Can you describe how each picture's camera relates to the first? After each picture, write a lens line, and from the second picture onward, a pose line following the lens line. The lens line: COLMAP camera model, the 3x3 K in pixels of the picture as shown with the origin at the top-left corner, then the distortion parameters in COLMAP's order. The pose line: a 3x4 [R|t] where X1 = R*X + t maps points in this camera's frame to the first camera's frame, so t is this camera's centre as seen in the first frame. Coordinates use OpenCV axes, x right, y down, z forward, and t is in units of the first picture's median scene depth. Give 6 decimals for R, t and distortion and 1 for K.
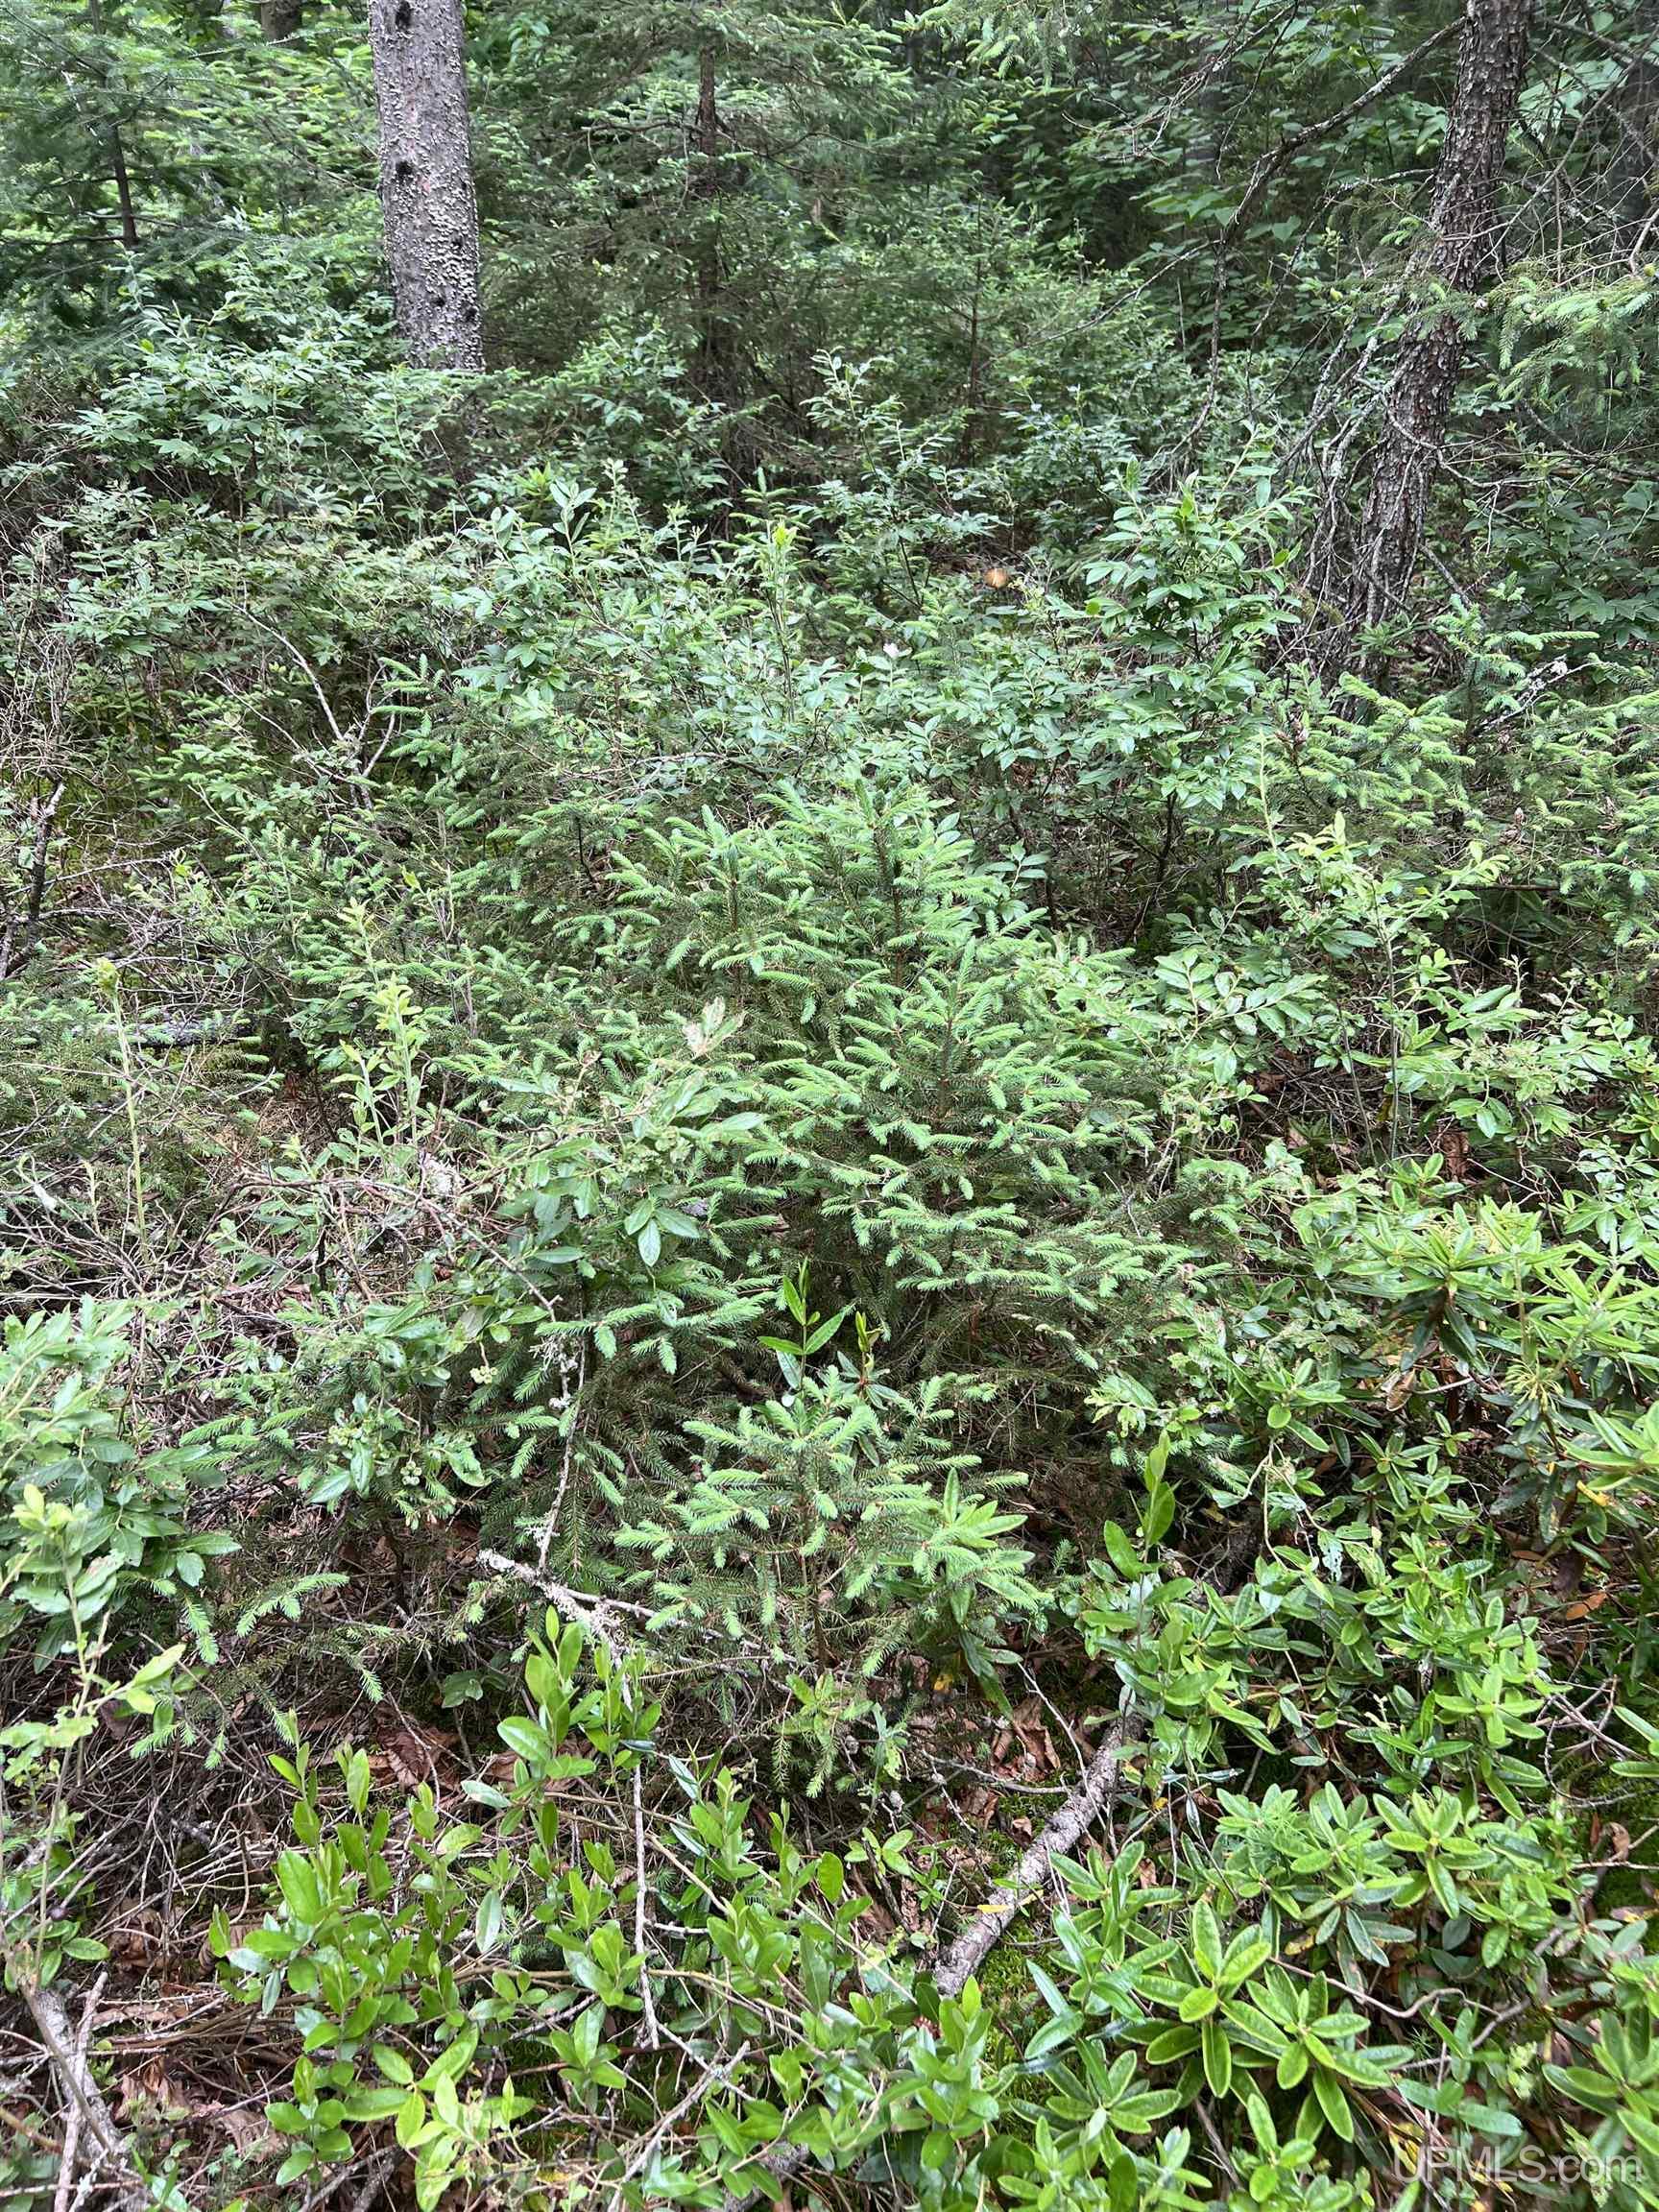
lens RADIAL K [[1665.5, 0, 840.9], [0, 1665.5, 1117.1], [0, 0, 1]] dist [0.060931, -0.069369]
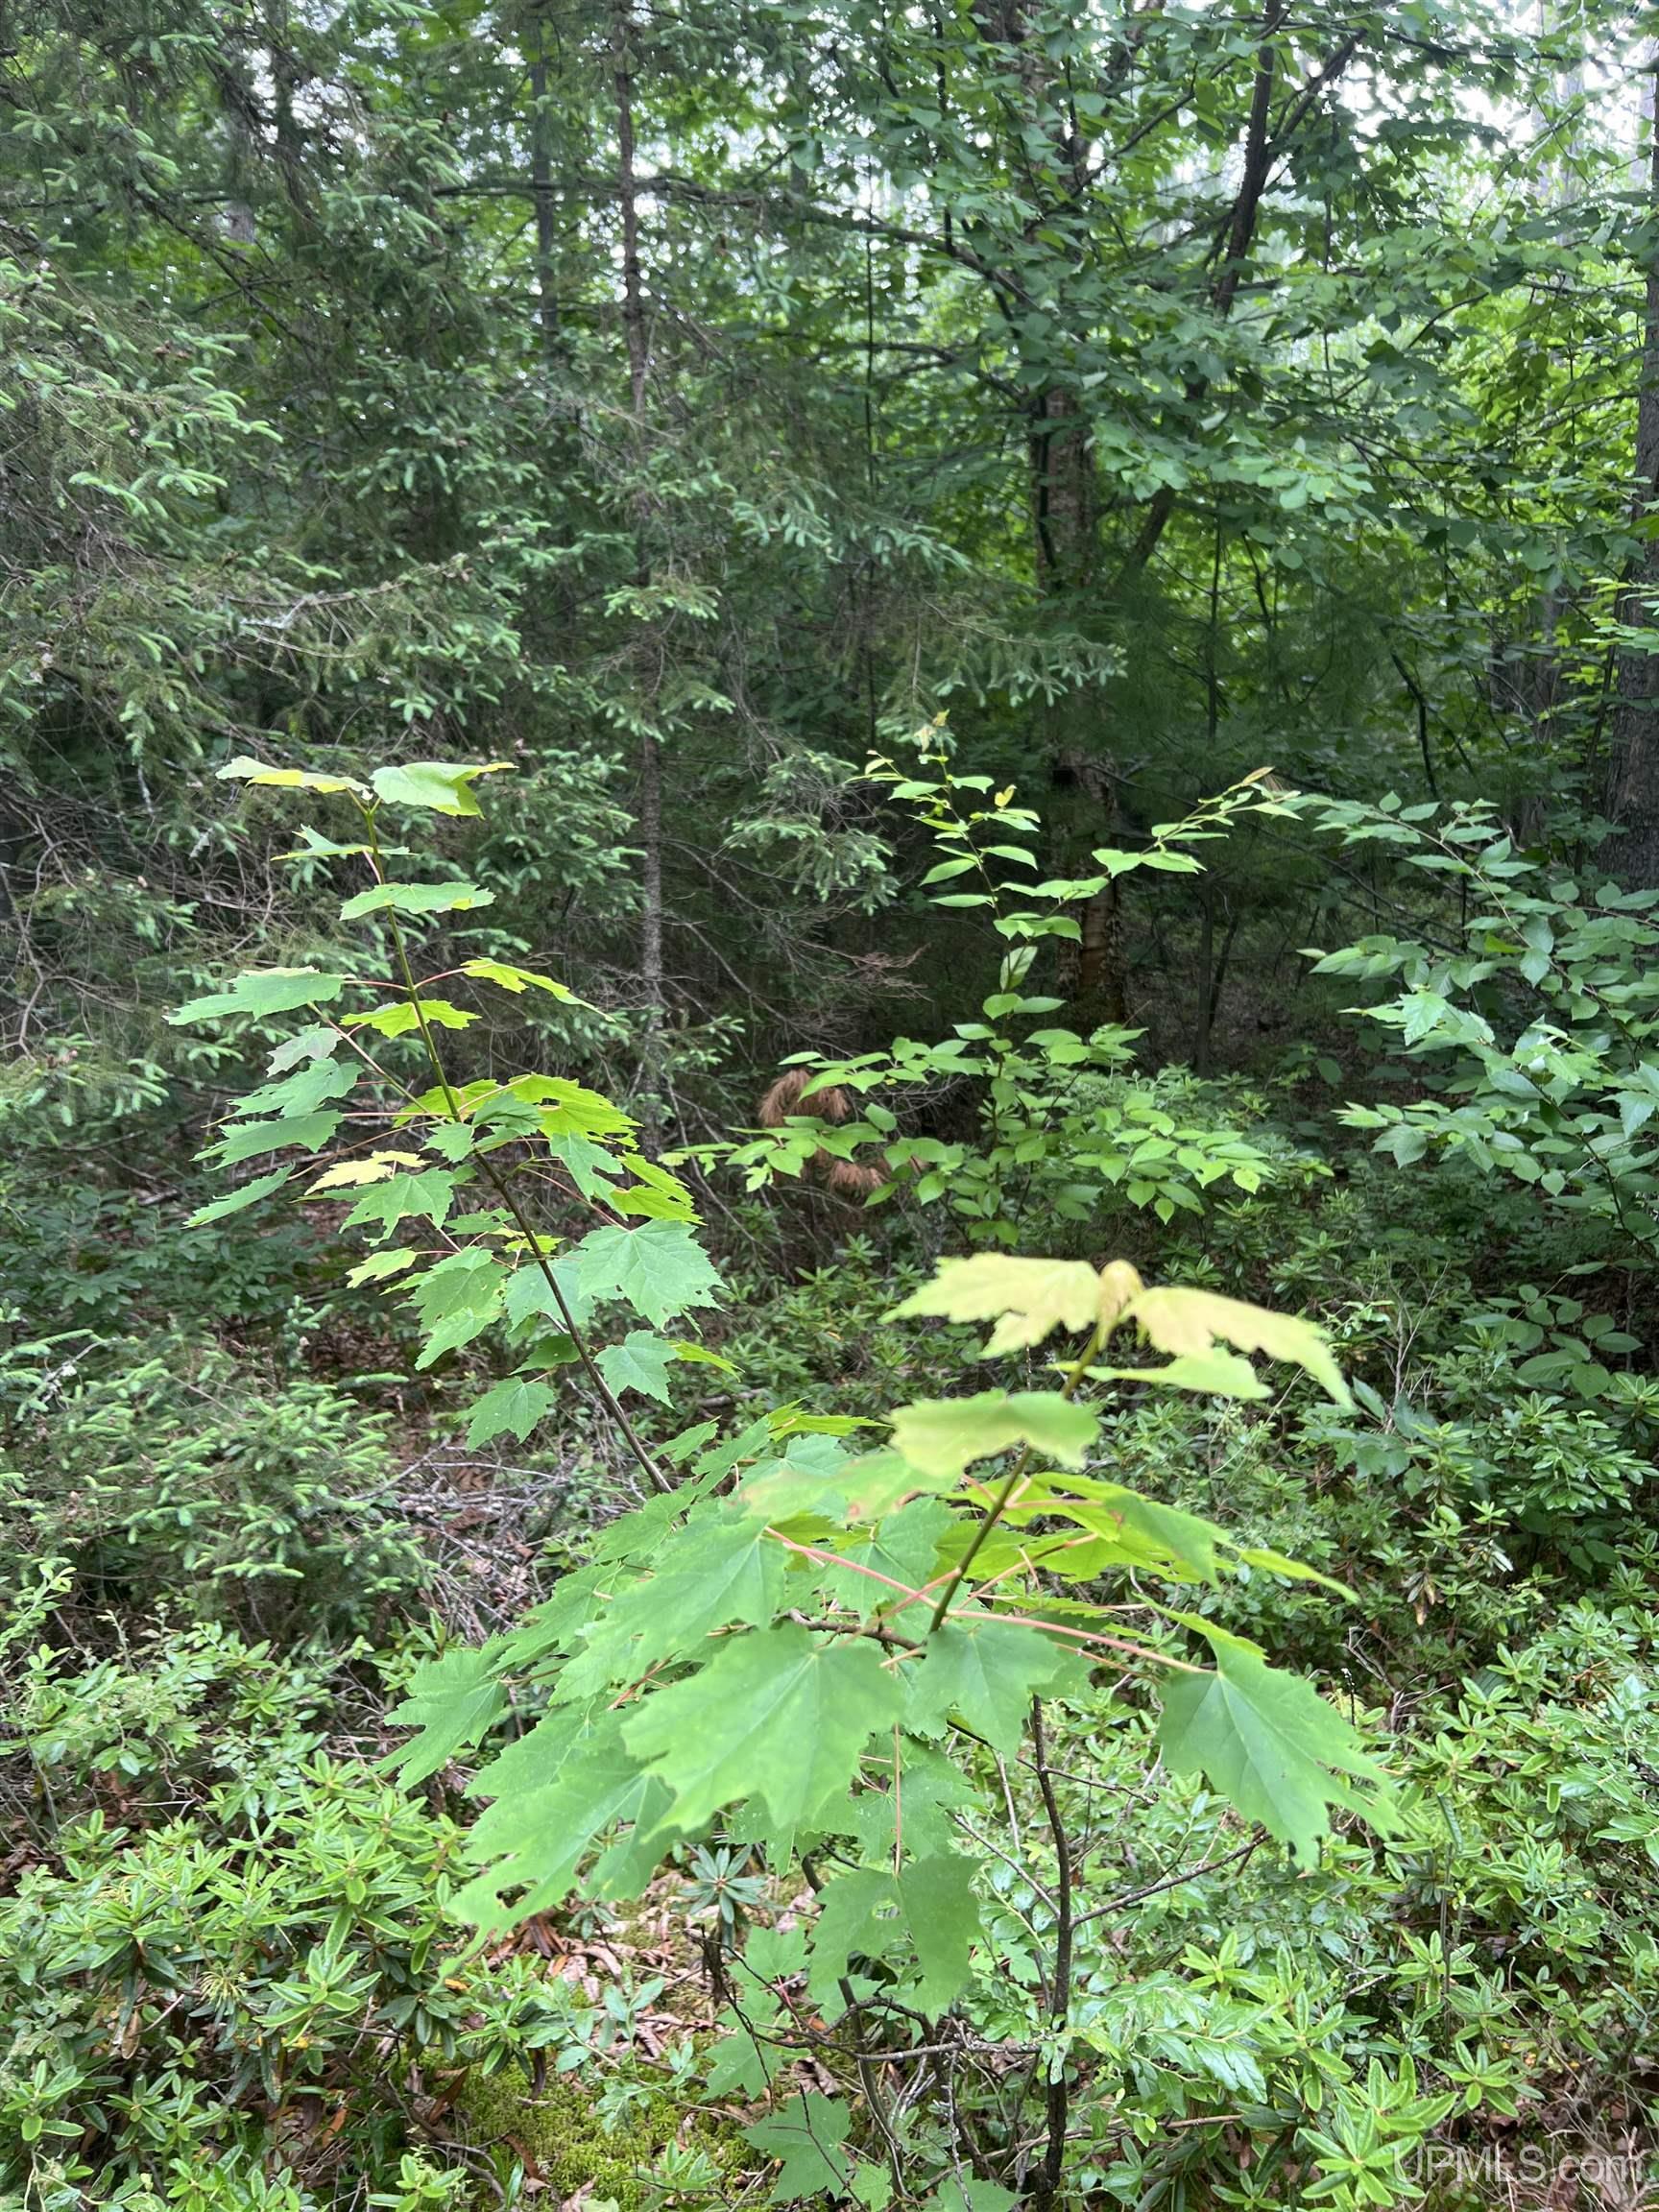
lens RADIAL K [[1665.5, 0, 836.5], [0, 1665.5, 1126.1], [0, 0, 1]] dist [0.060931, -0.069369]
pose [[0.663684, -0.169813, 0.728483, -0.073210], [0.376419, 0.917413, -0.129083, -0.071869], [-0.646400, 0.359886, 0.672792, -0.286587]]
